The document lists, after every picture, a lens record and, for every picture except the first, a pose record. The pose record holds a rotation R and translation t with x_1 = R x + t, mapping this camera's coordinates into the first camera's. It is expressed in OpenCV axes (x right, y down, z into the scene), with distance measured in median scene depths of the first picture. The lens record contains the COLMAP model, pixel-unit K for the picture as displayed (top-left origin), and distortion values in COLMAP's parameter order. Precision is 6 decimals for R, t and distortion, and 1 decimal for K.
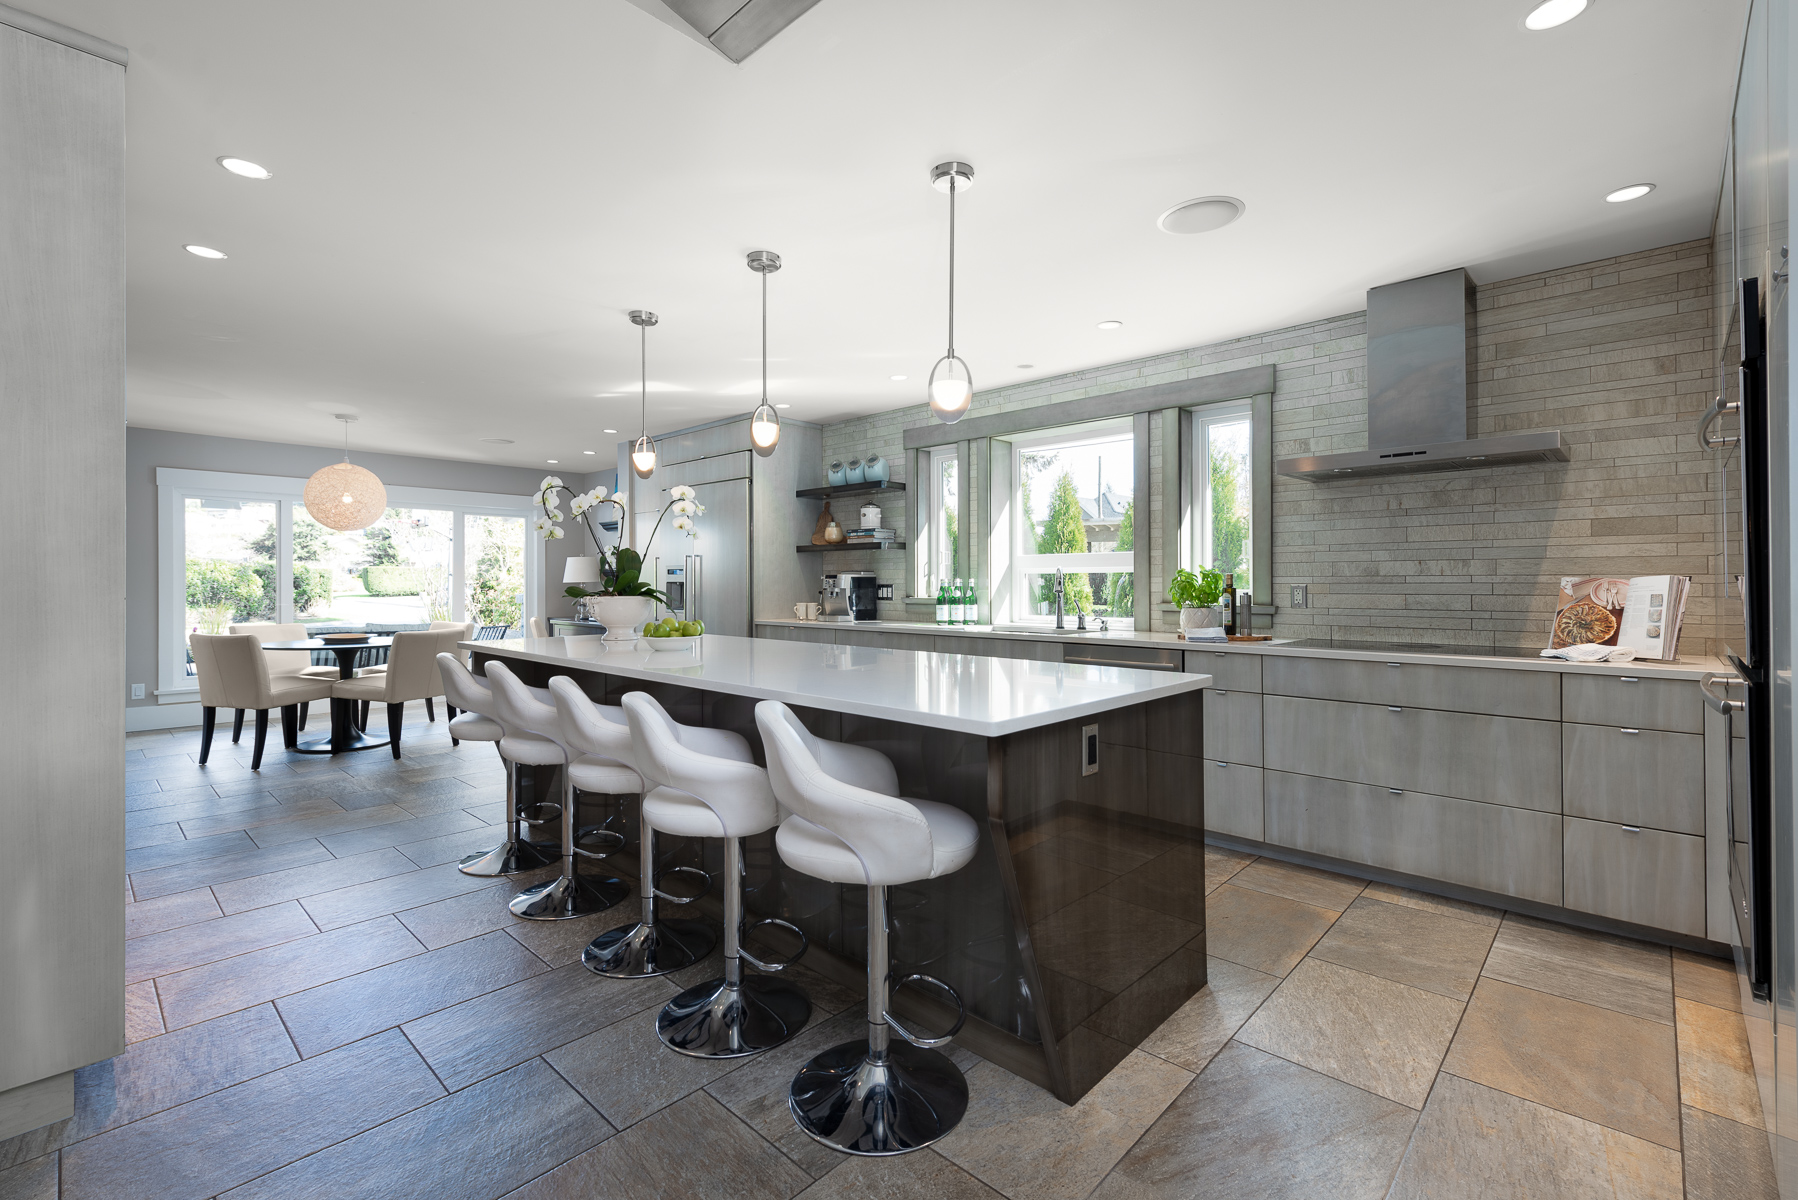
lens RADIAL K [[790.5, 0, 882.9], [0, 790.5, 588.7], [0, 0, 1]] dist [0.020765, -0.000157]
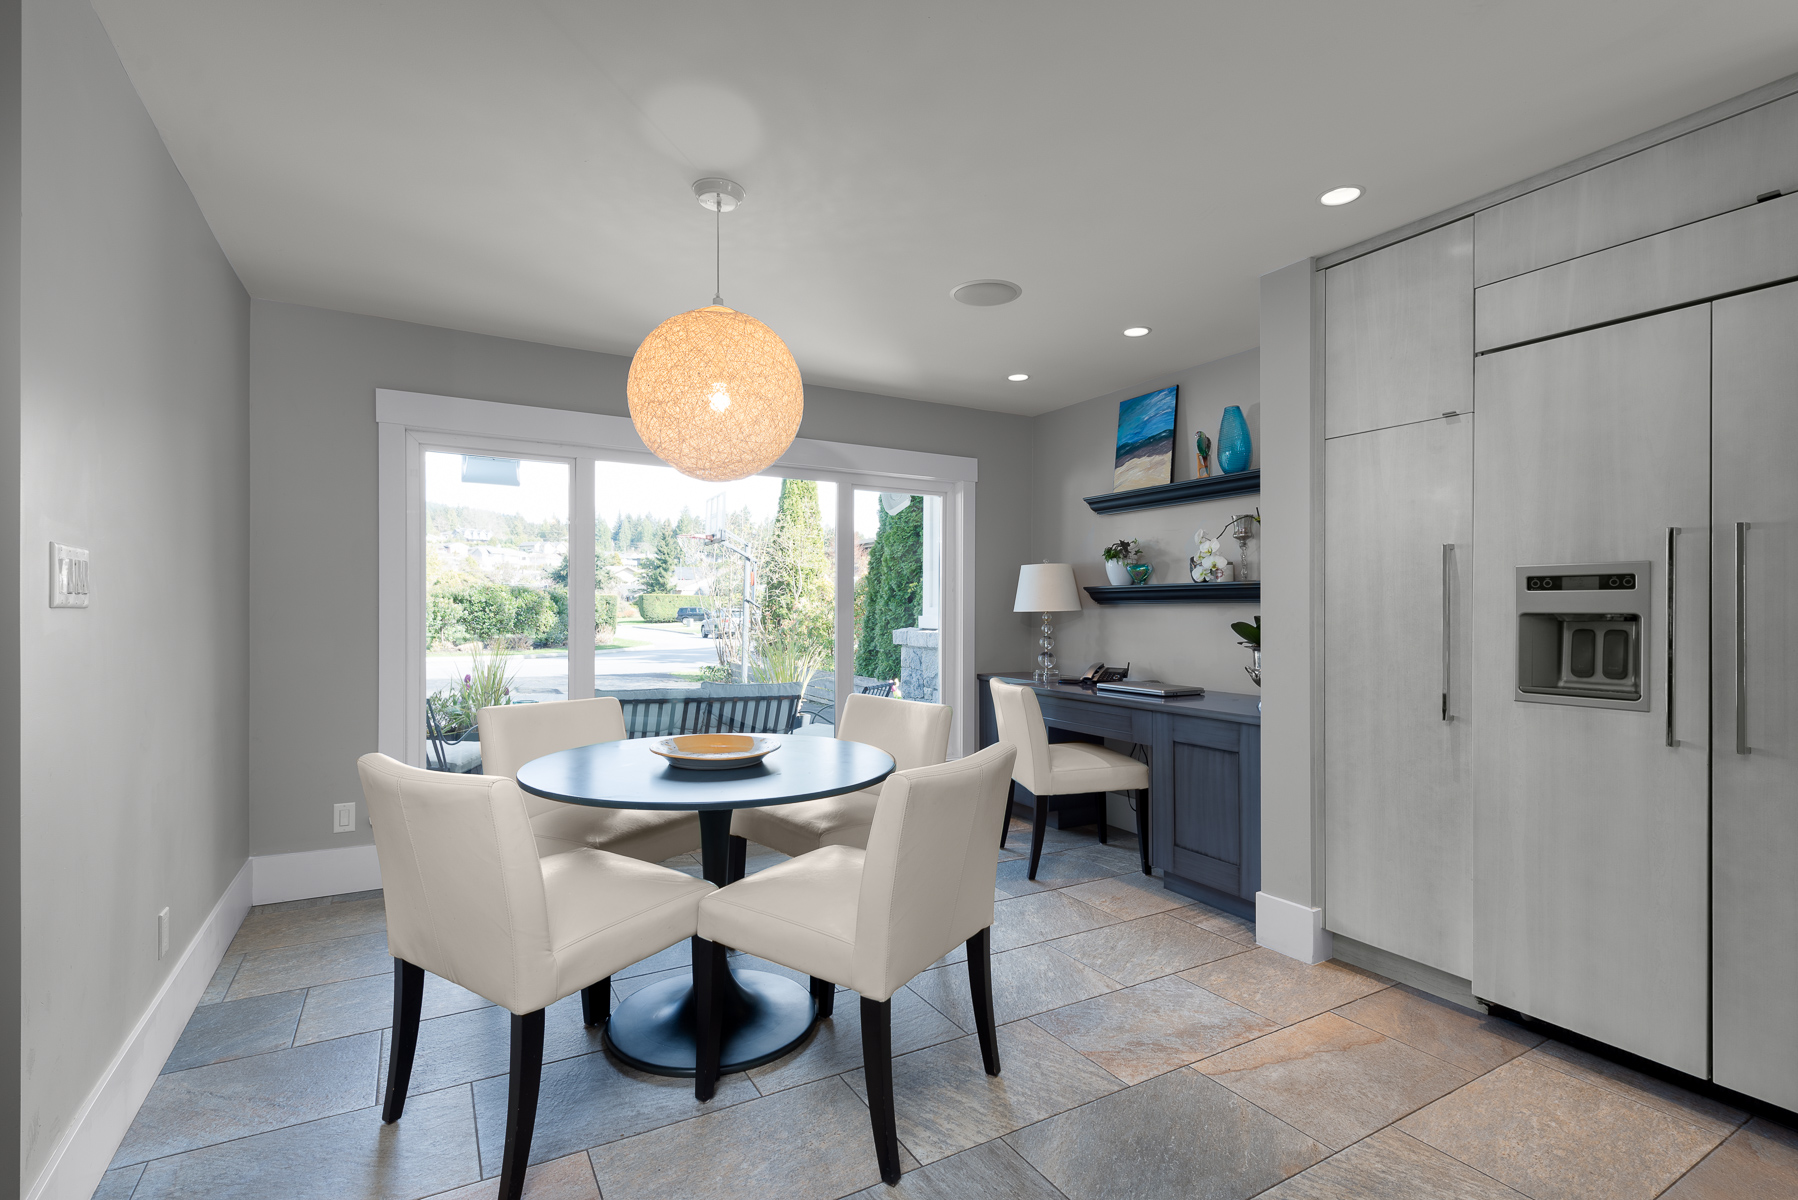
lens RADIAL K [[846.9, 0, 899.0], [0, 846.9, 600.0], [0, 0, 1]] dist [-0.000476, -0.000080]
pose [[0.961717, -0.001008, -0.274043, -0.488857], [-0.004446, 0.999804, -0.019278, -0.006372], [0.274009, 0.019758, 0.961524, 0.645791]]
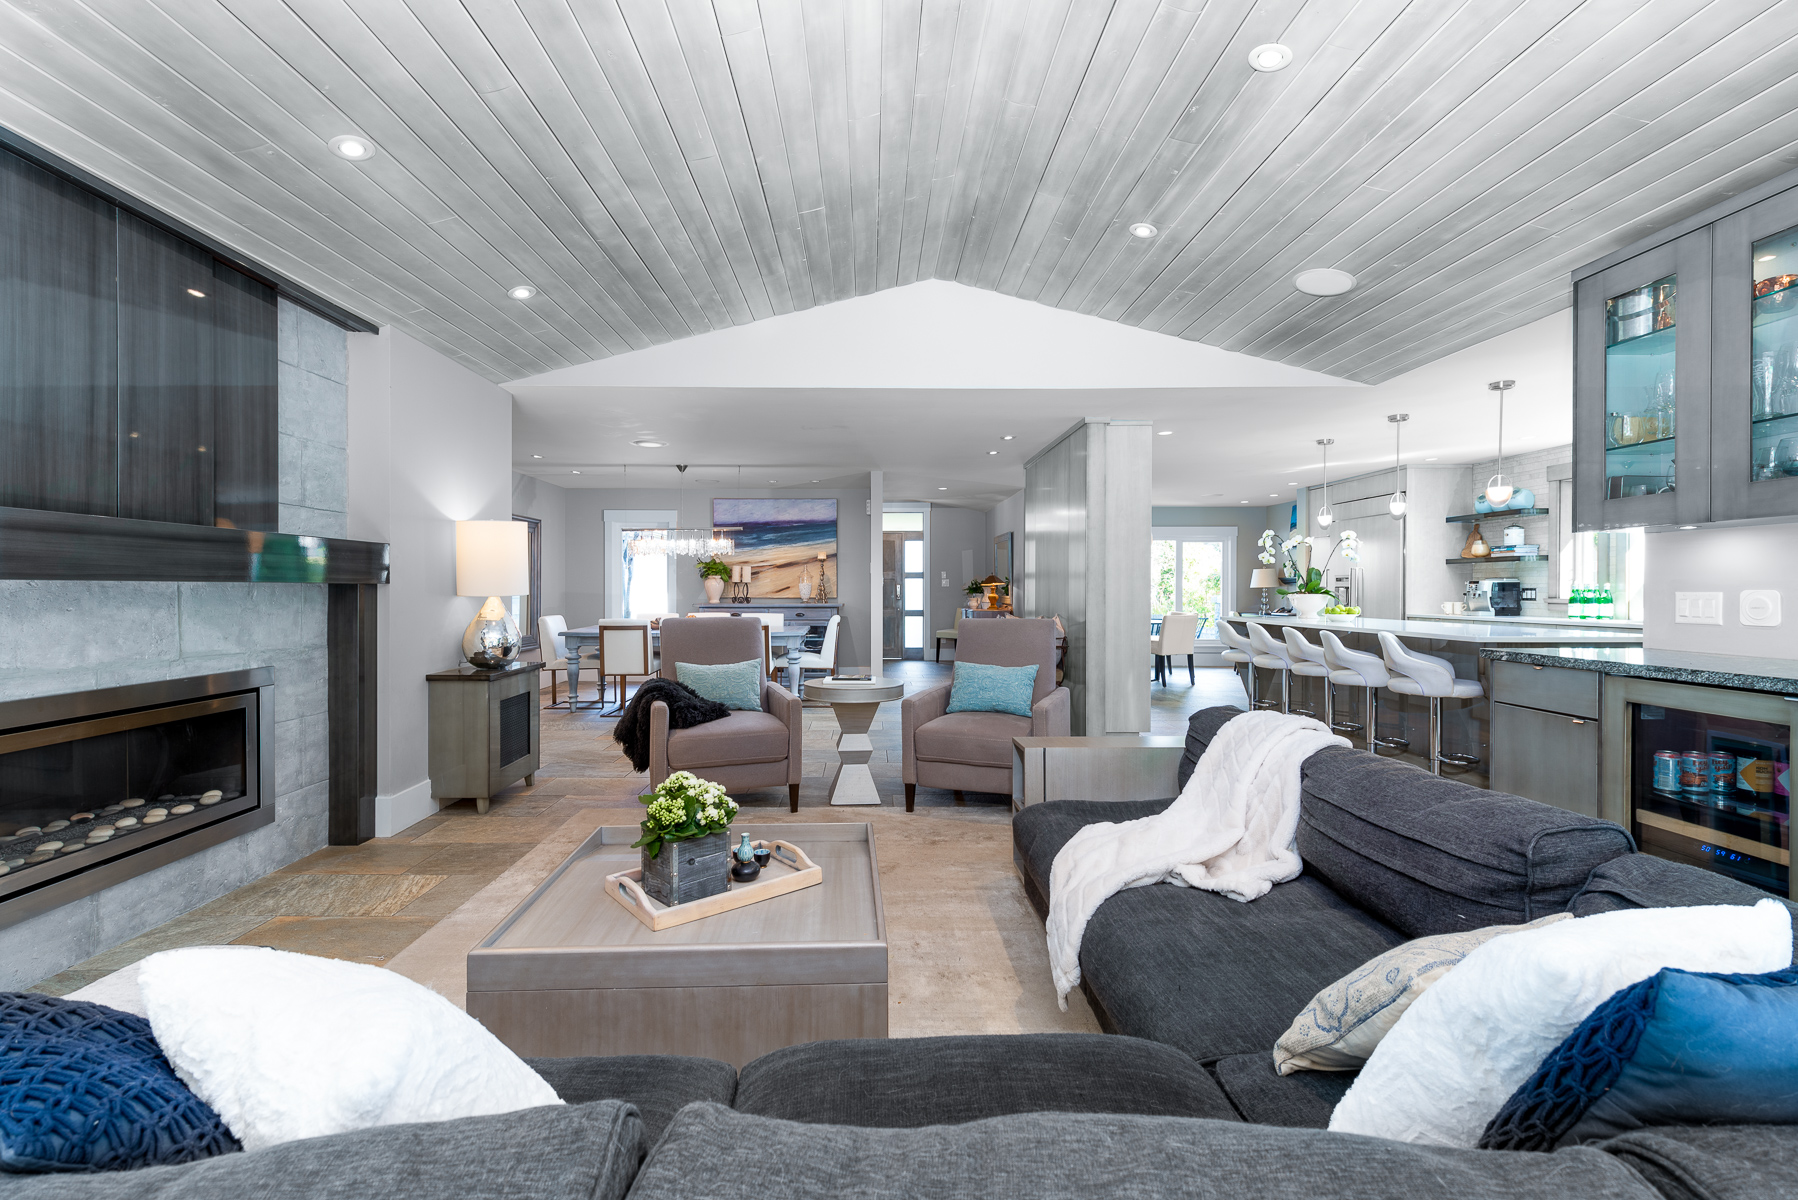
lens RADIAL K [[790.5, 0, 882.9], [0, 790.5, 588.7], [0, 0, 1]] dist [0.020765, -0.000157]
pose [[0.712916, -0.001605, -0.701248, 0.166066], [-0.002962, 0.999982, -0.005299, 0.005419], [0.701243, 0.005855, 0.712898, -0.653621]]
